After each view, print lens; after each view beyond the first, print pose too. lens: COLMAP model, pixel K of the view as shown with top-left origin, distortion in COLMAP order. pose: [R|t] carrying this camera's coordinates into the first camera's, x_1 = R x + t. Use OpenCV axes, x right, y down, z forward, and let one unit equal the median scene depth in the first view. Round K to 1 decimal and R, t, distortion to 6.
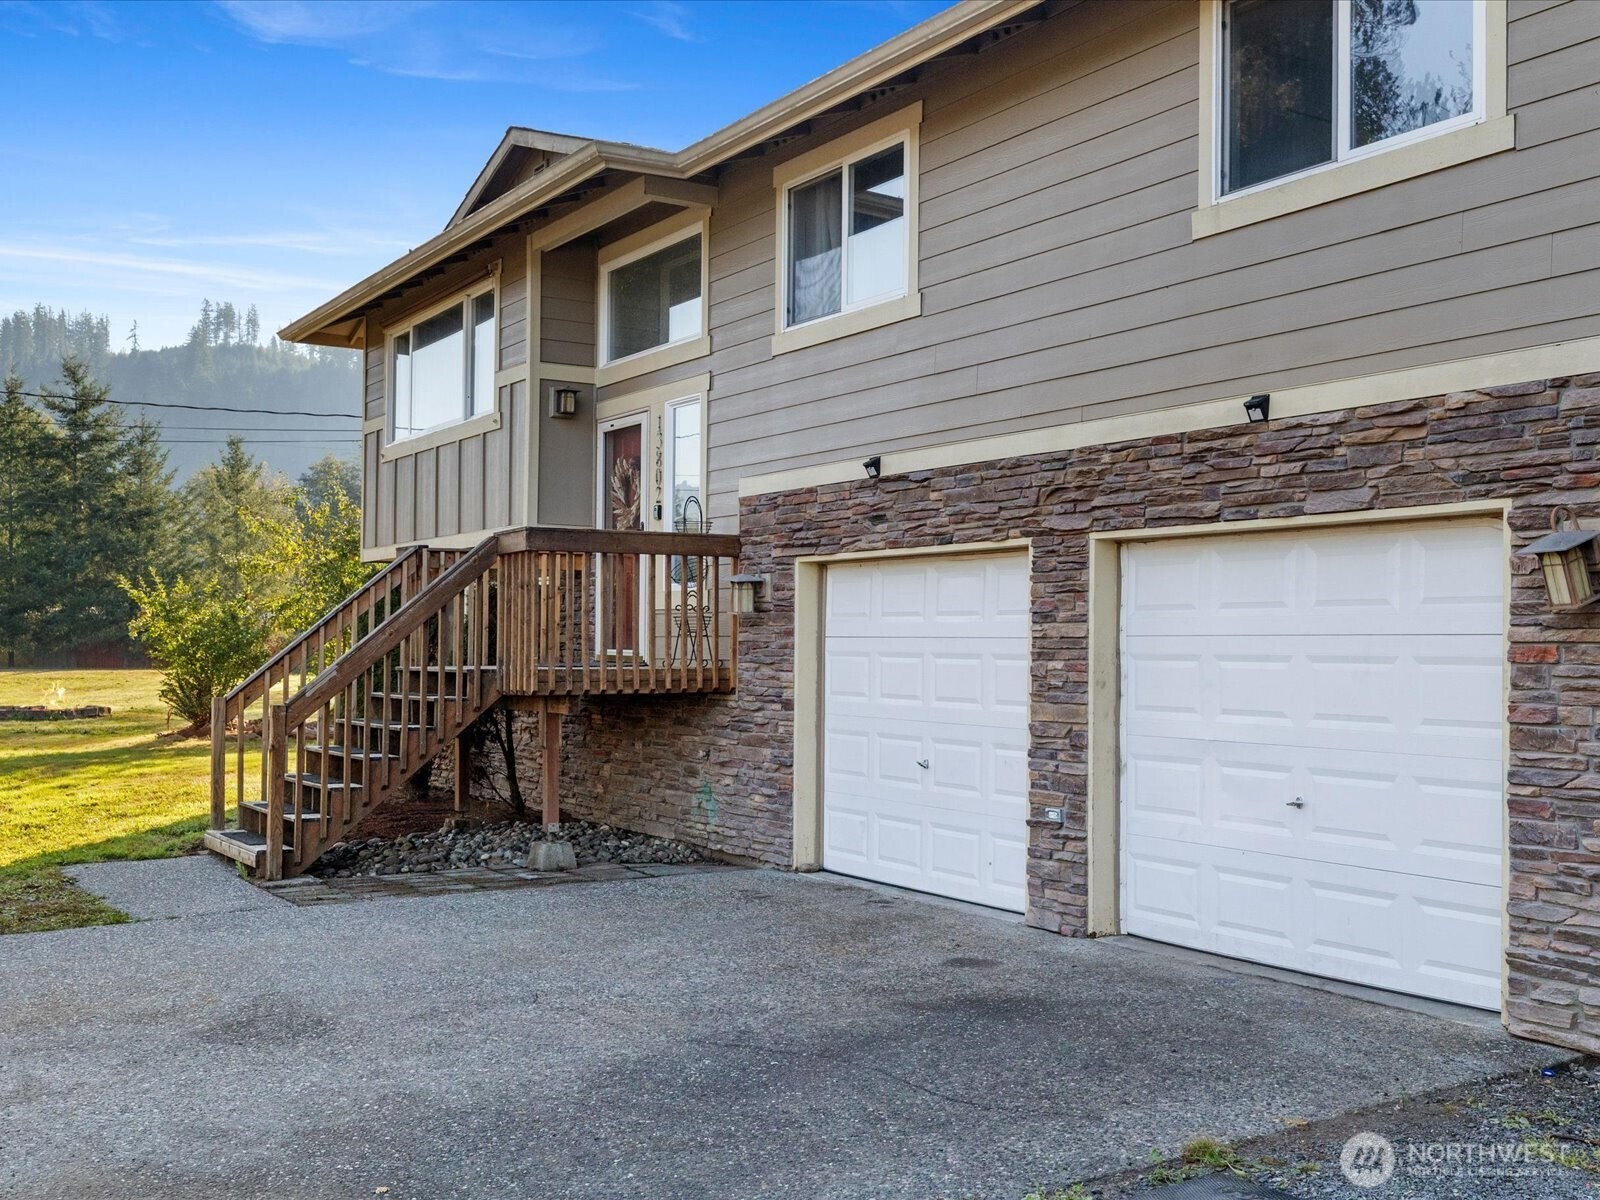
lens RADIAL K [[1634.9, 0, 801.8], [0, 1634.9, 640.9], [0, 0, 1]] dist [0.003027, 0.010361]
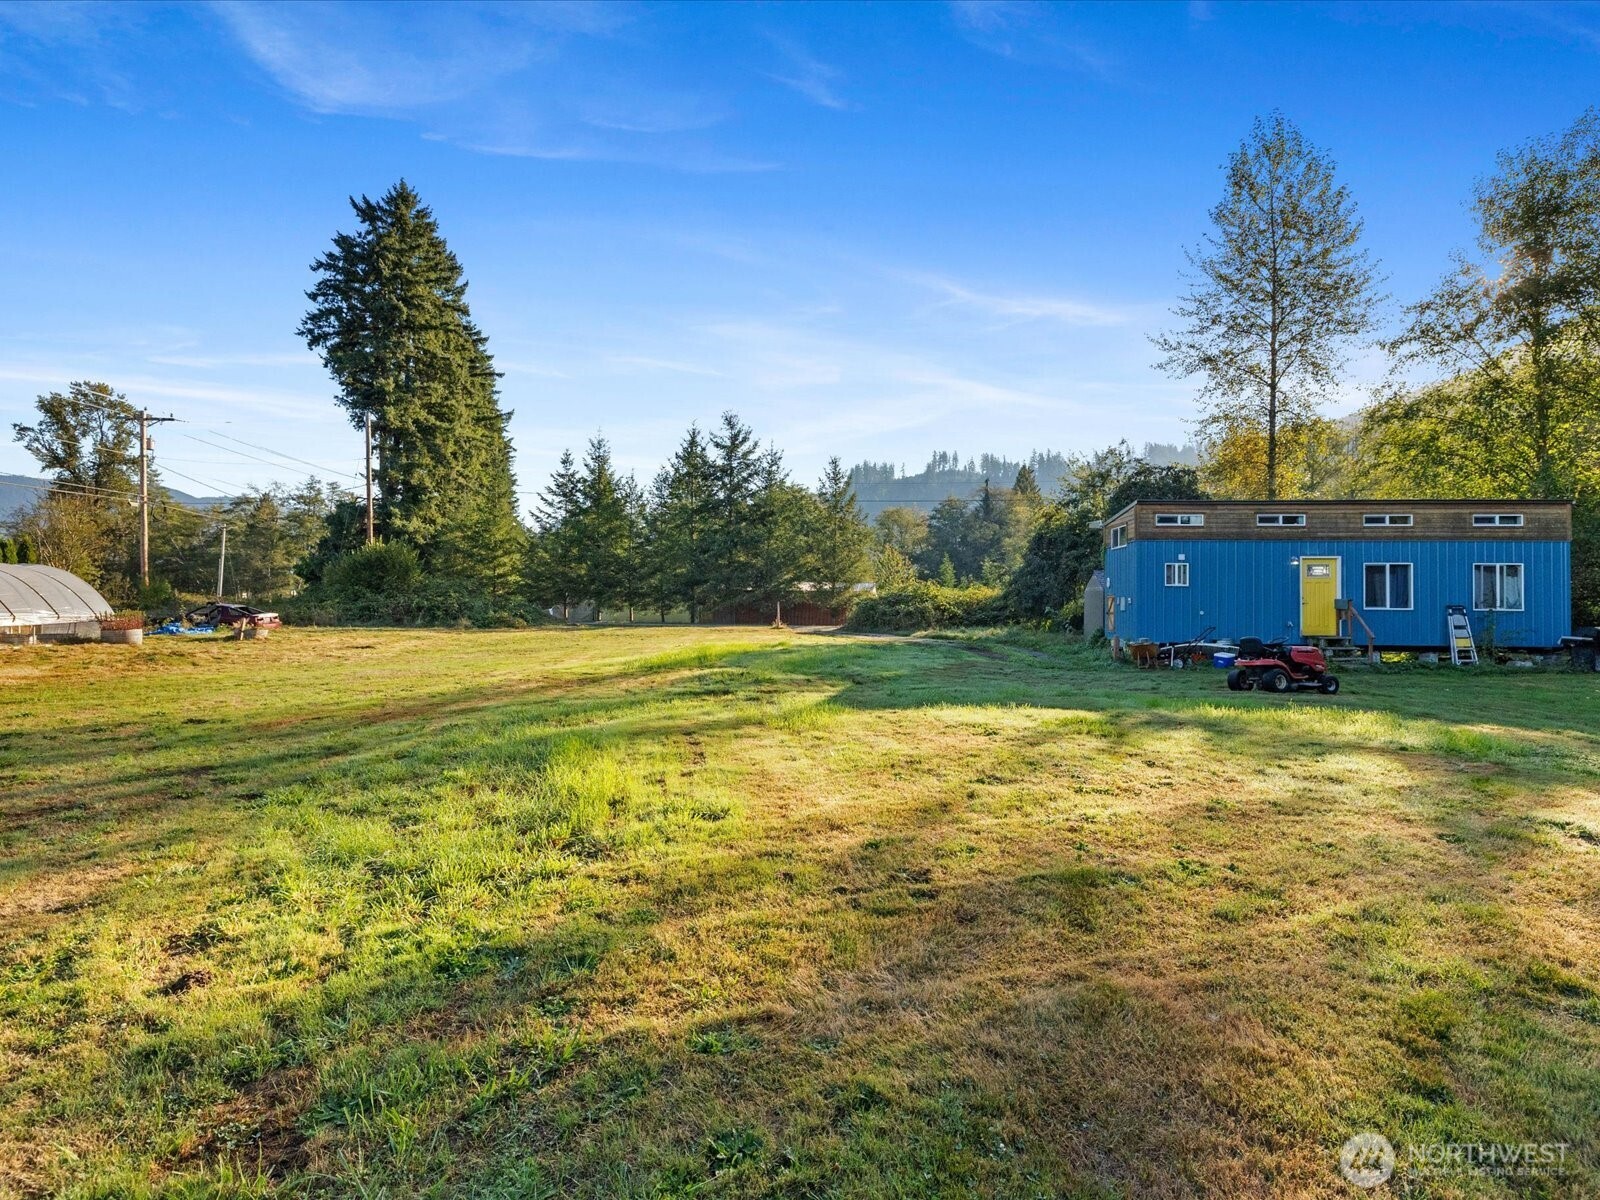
lens RADIAL K [[777.1, 0, 797.2], [0, 777.1, 610.3], [0, 0, 1]] dist [-0.001504, 0.000244]
pose [[0.863853, 0.000418, -0.503744, -0.361619], [0.001346, 0.999994, 0.003139, 0.024565], [0.503743, -0.003390, 0.863847, 3.570807]]
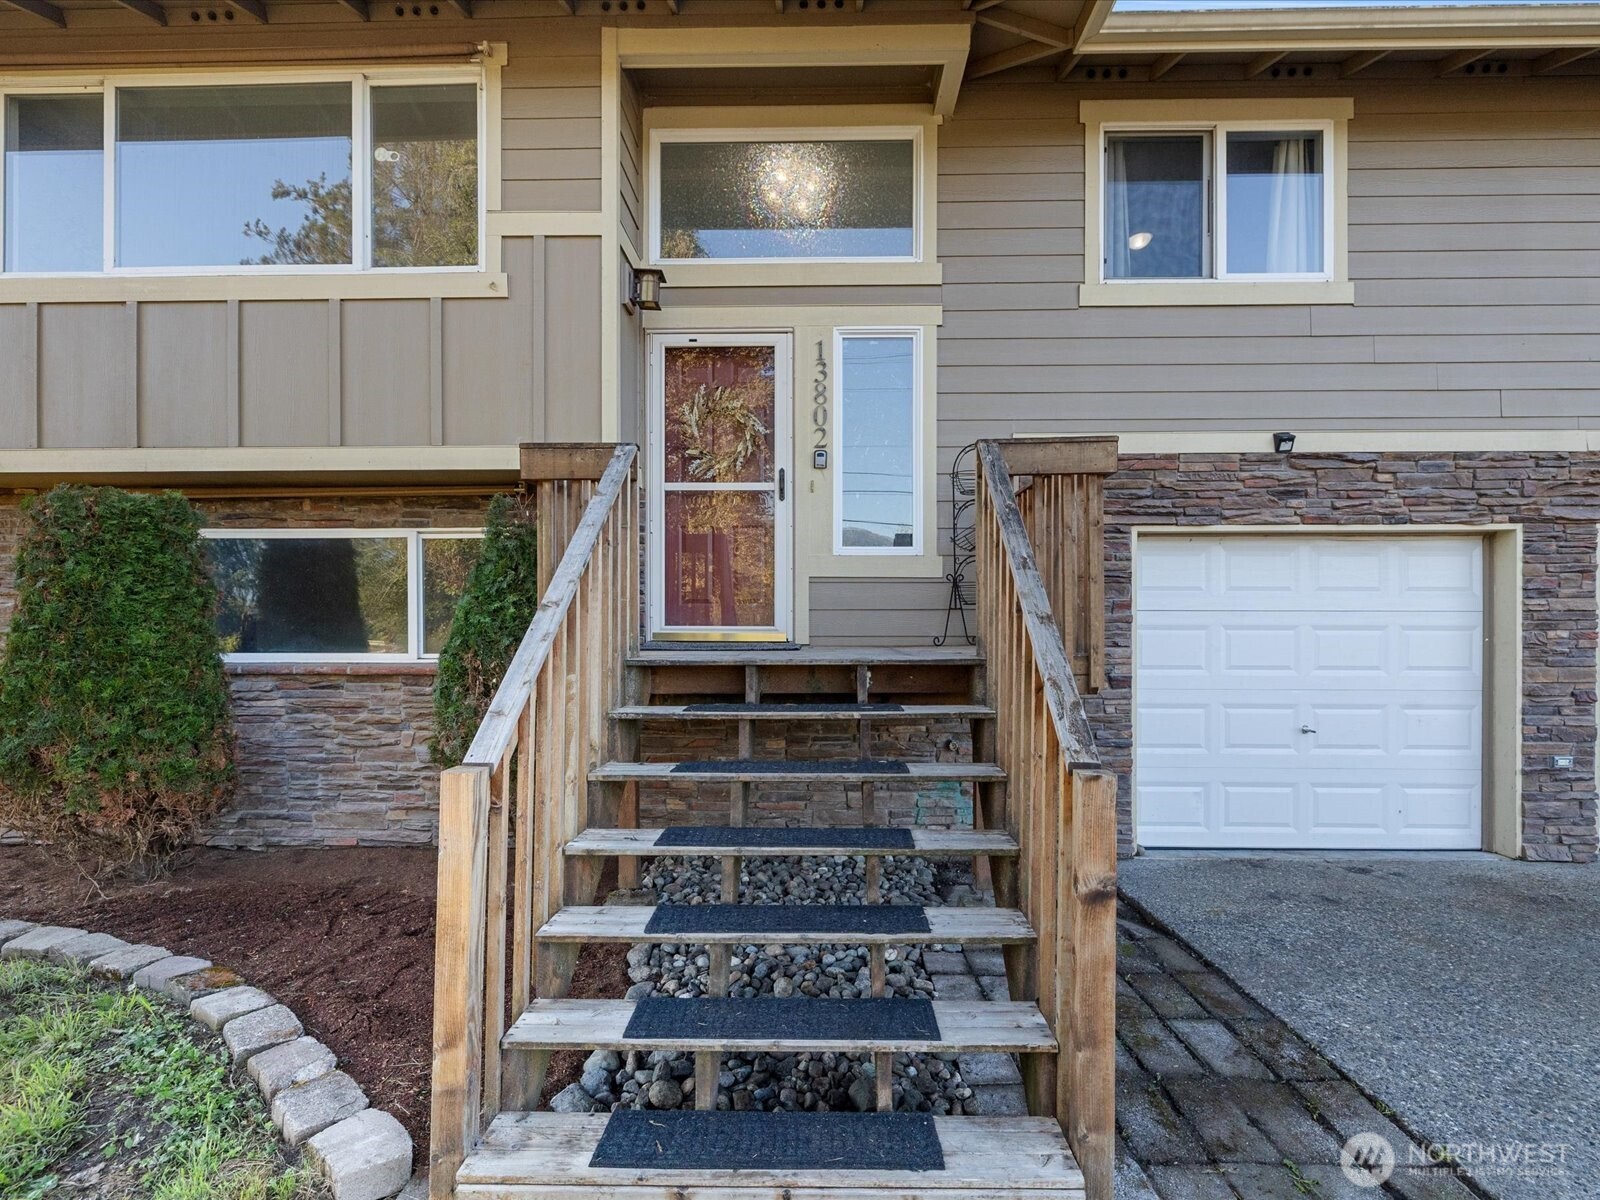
lens RADIAL K [[917.5, 0, 843.9], [0, 917.5, 630.6], [0, 0, 1]] dist [-0.002844, -0.000674]
pose [[0.561295, -0.014295, 0.827493, -0.581807], [0.001429, 0.999866, 0.016303, 0.000650], [-0.827615, -0.007968, 0.561240, 0.908969]]
